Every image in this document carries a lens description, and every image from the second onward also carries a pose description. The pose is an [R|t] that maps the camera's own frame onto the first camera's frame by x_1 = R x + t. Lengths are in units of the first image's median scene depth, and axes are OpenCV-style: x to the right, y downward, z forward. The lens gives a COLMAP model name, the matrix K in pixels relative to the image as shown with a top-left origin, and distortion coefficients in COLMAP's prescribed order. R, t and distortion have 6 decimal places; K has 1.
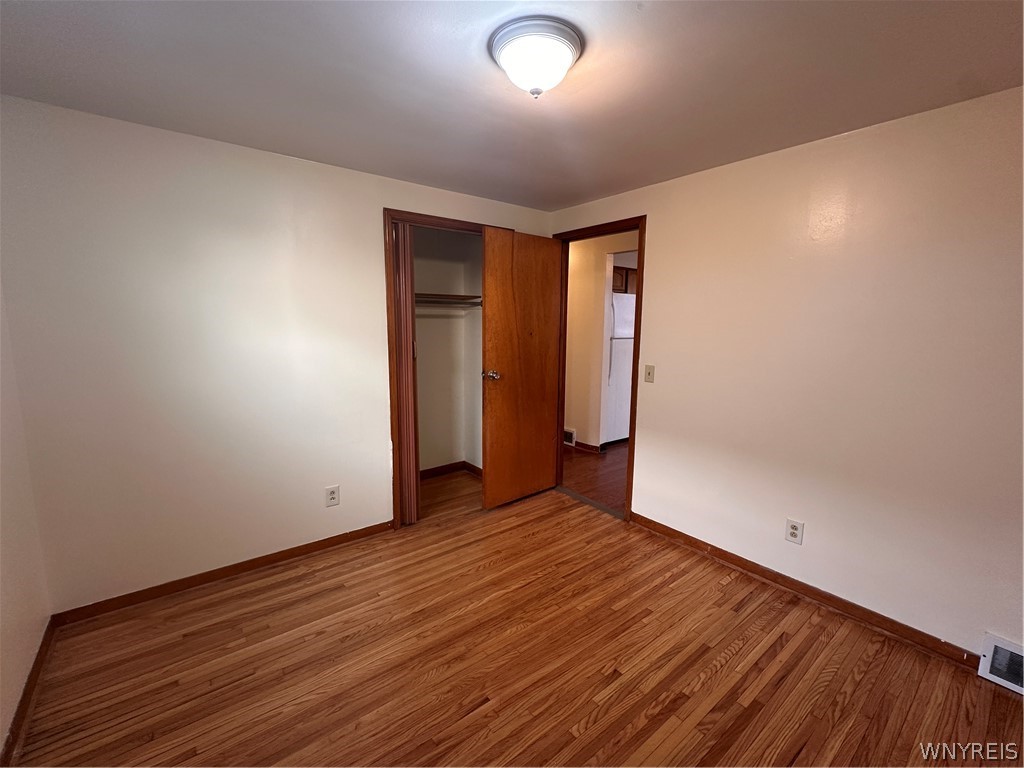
lens RADIAL K [[440.1, 0, 512.5], [0, 440.1, 384.2], [0, 0, 1]] dist [-0.003188, 0.001446]
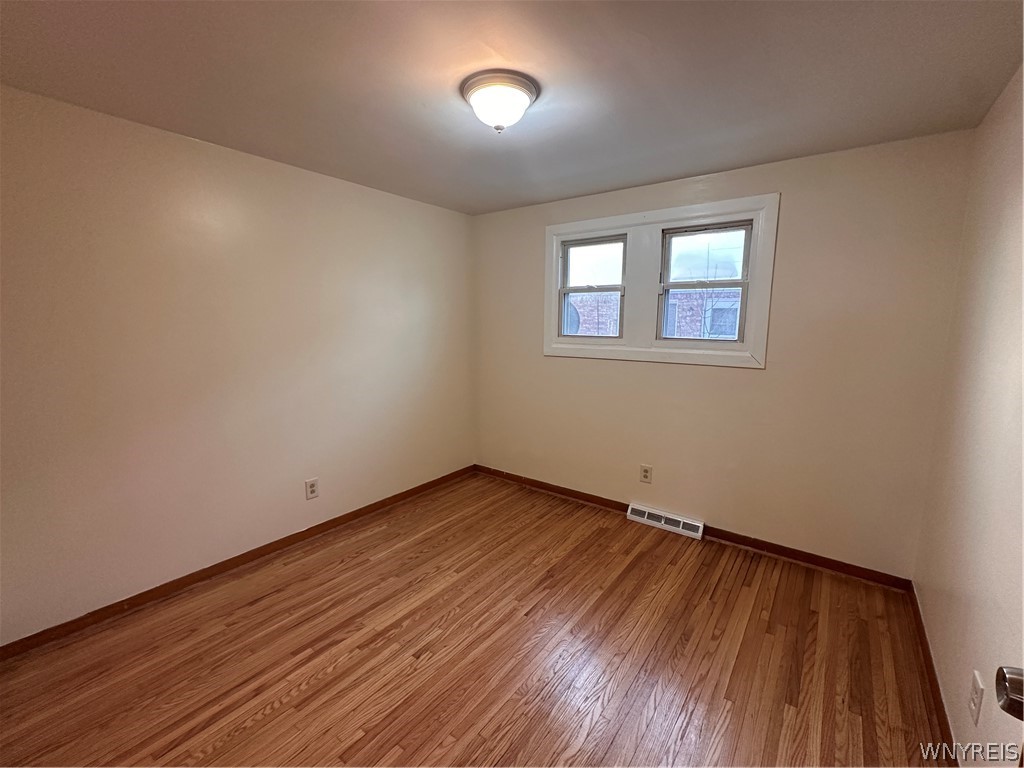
lens RADIAL K [[440.1, 0, 511.2], [0, 440.1, 384.2], [0, 0, 1]] dist [-0.003188, 0.001446]
pose [[-0.967129, 0.018172, -0.253636, 0.274678], [-0.053341, 0.960753, 0.272229, -0.252780], [0.248628, 0.276809, -0.928203, 1.845177]]
